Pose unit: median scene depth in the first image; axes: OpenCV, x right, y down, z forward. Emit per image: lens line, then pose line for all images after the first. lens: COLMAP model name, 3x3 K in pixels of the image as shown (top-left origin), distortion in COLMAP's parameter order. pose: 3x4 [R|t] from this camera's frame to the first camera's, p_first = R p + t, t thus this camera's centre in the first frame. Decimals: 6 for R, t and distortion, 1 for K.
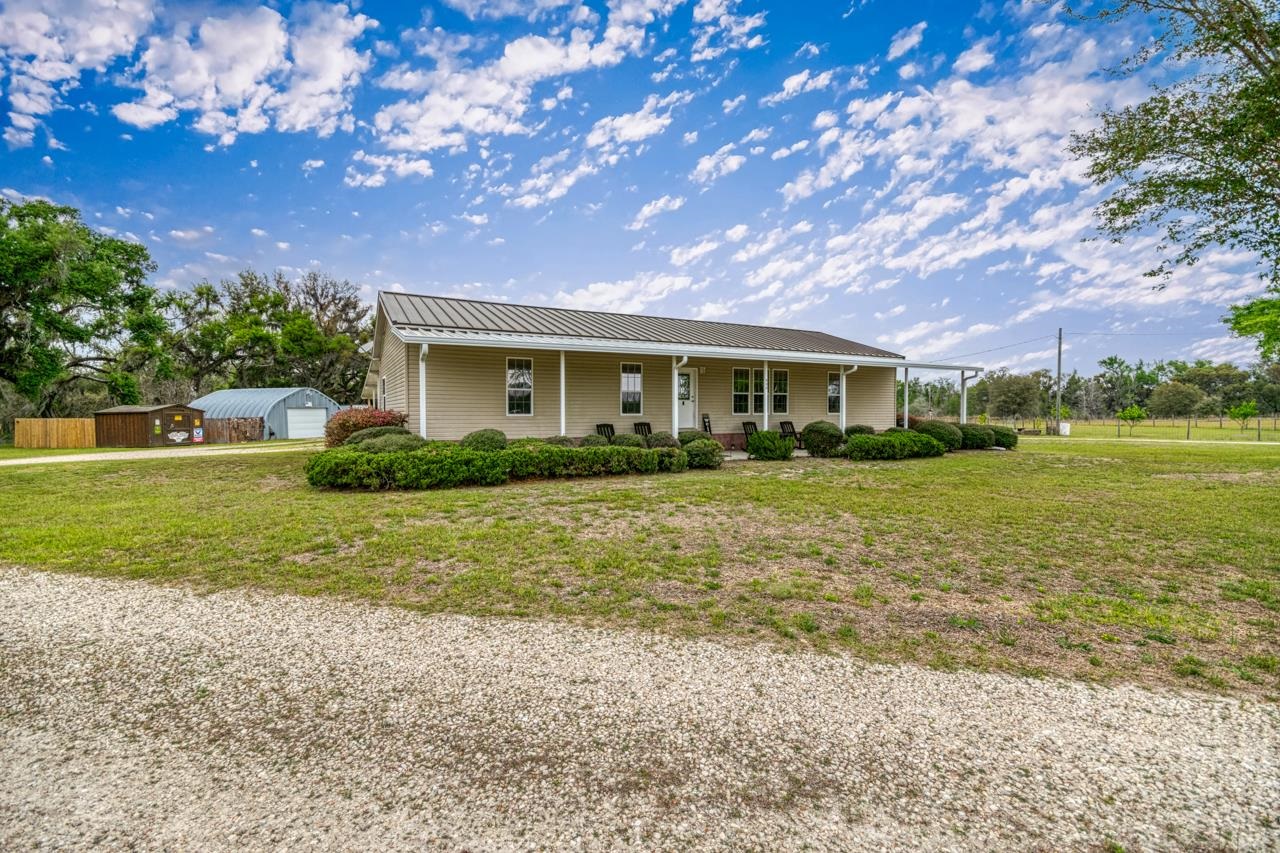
lens RADIAL K [[566.3, 0, 644.5], [0, 566.3, 423.5], [0, 0, 1]] dist [0.024630, -0.011186]
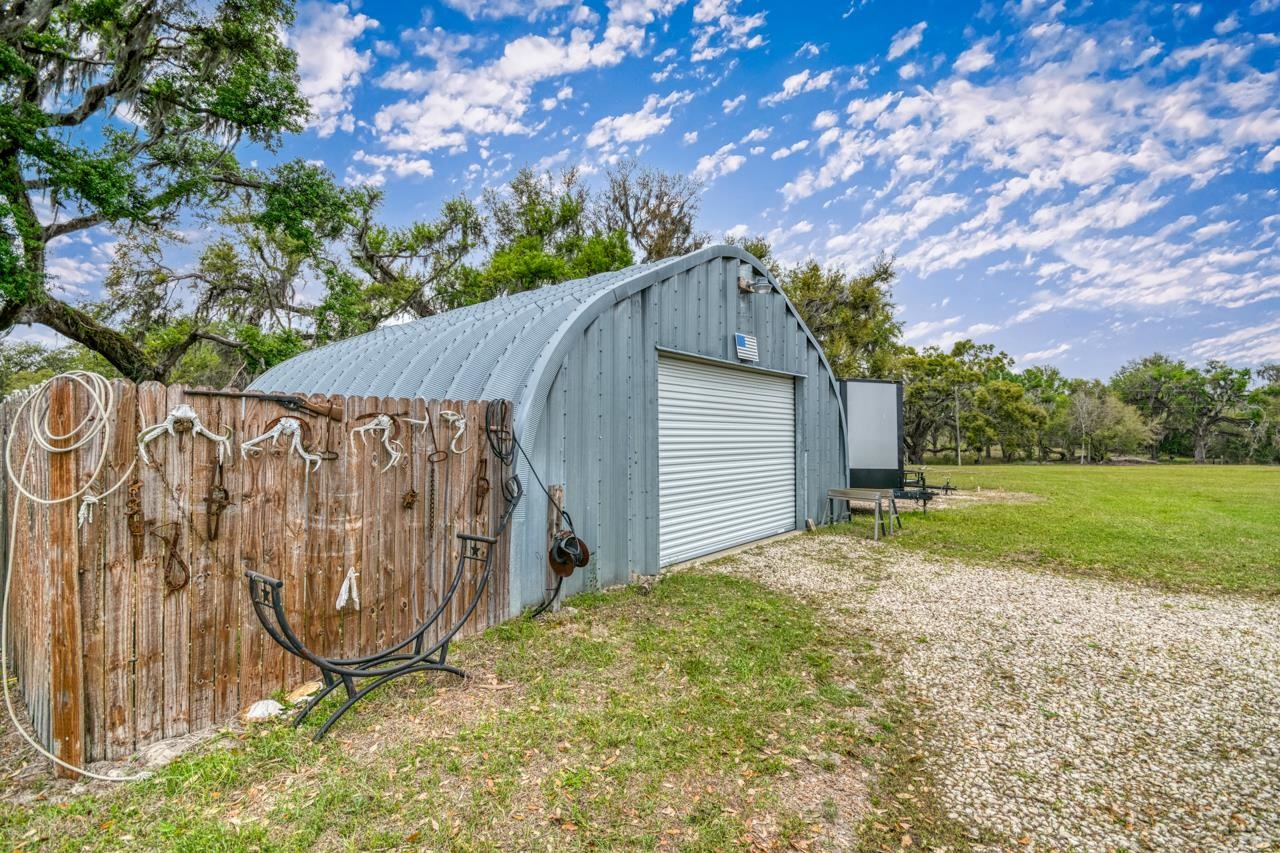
lens RADIAL K [[566.3, 0, 644.5], [0, 566.3, 423.5], [0, 0, 1]] dist [0.024630, -0.011186]
pose [[0.917015, 0.009564, -0.398738, -0.565784], [-0.024585, 0.999167, -0.032574, -0.004591], [0.398094, 0.039674, 0.916486, 0.858936]]
